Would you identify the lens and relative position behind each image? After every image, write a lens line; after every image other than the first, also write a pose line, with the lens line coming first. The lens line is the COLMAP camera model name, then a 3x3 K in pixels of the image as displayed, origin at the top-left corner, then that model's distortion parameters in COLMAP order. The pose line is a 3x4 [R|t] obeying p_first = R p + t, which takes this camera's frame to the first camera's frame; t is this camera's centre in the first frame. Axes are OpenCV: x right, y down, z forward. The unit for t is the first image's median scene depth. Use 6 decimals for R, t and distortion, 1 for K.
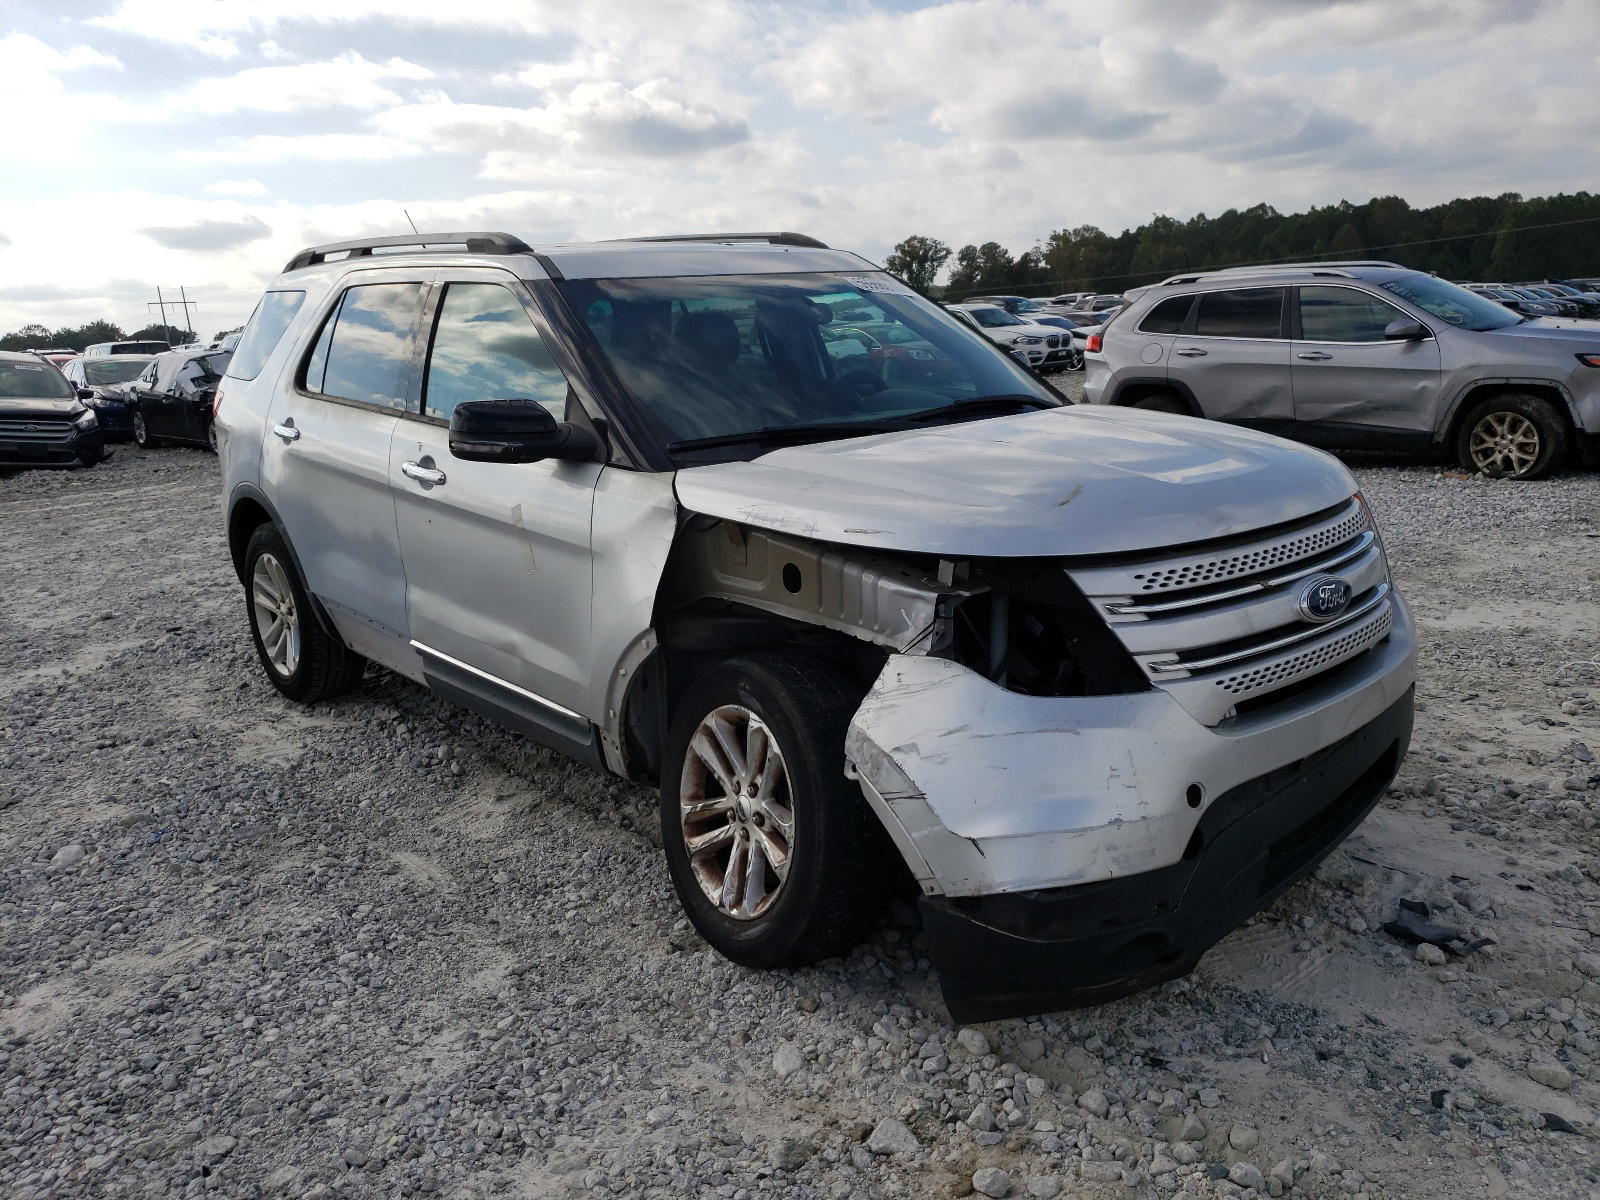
lens RADIAL K [[1218.7, 0, 792.1], [0, 1218.7, 607.6], [0, 0, 1]] dist [-0.002021, 0.024094]
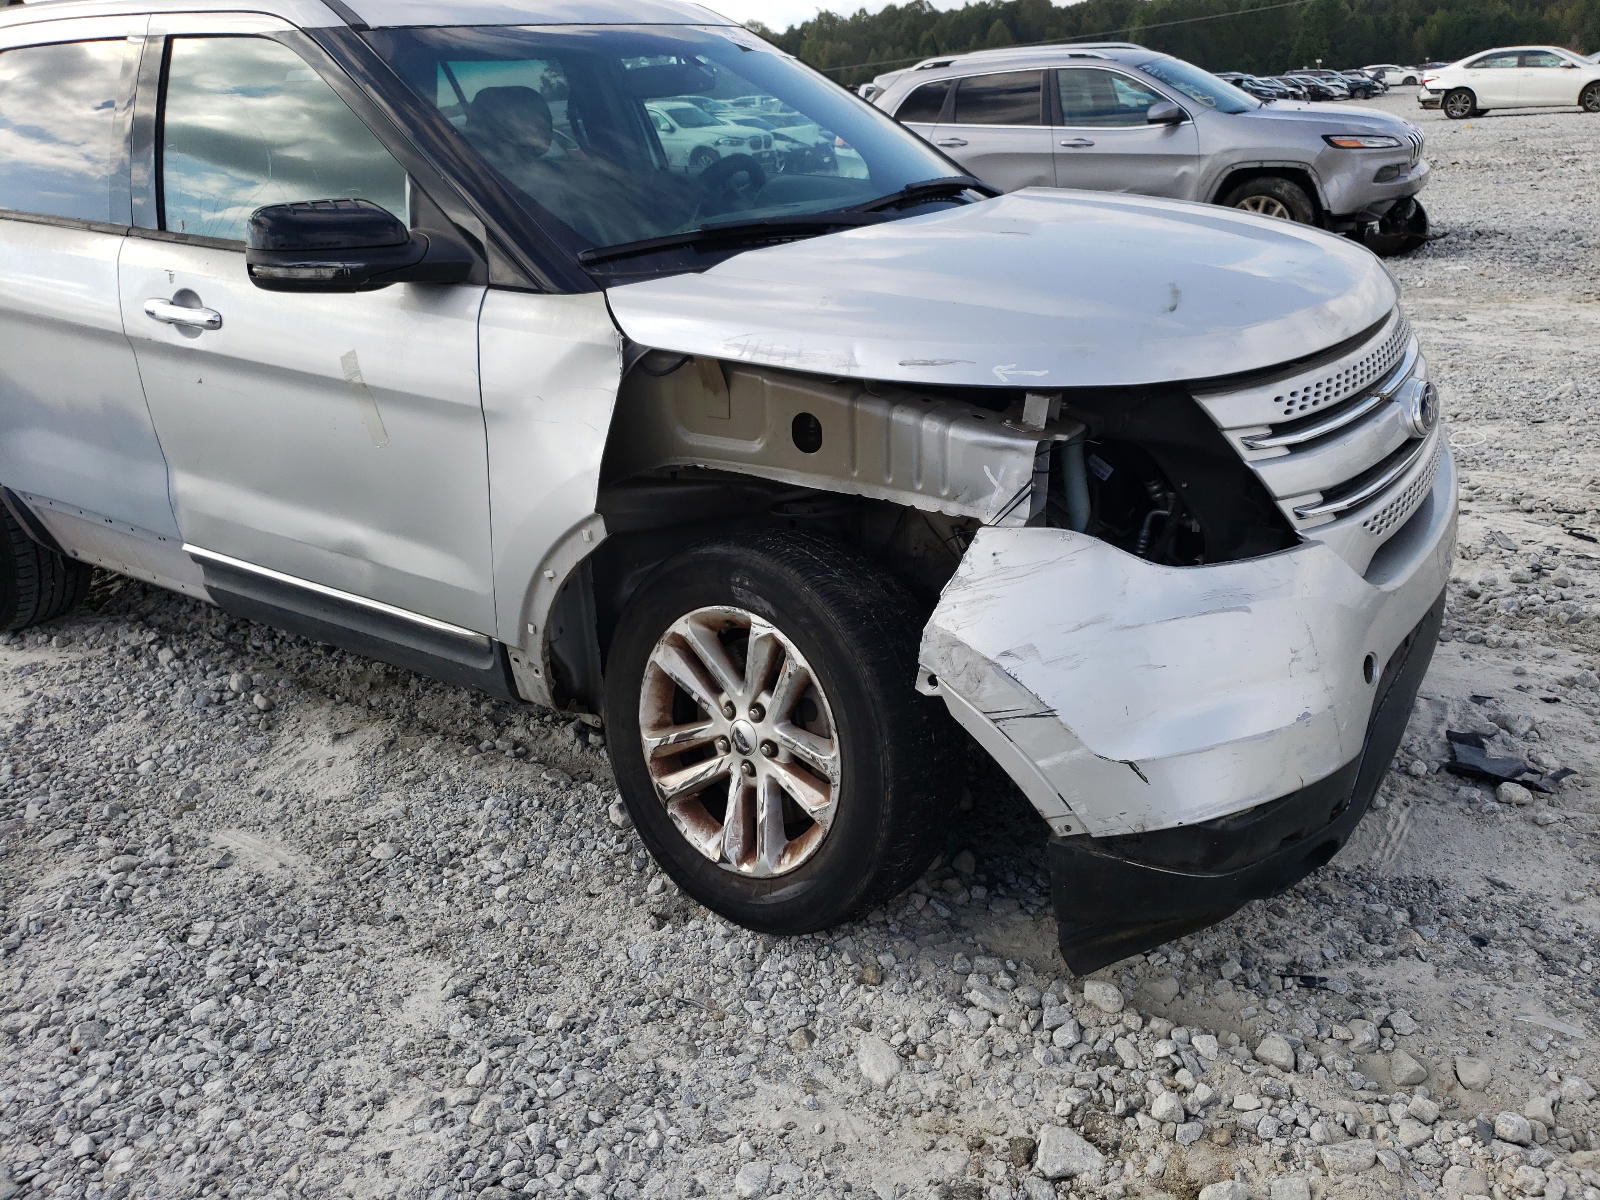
lens RADIAL K [[1218.7, 0, 805.8], [0, 1218.7, 586.7], [0, 0, 1]] dist [-0.002021, 0.024094]
pose [[0.965350, -0.107333, 0.237864, -0.174827], [0.075277, 0.987287, 0.139993, -0.032867], [-0.249865, -0.117236, 0.961157, 0.264320]]
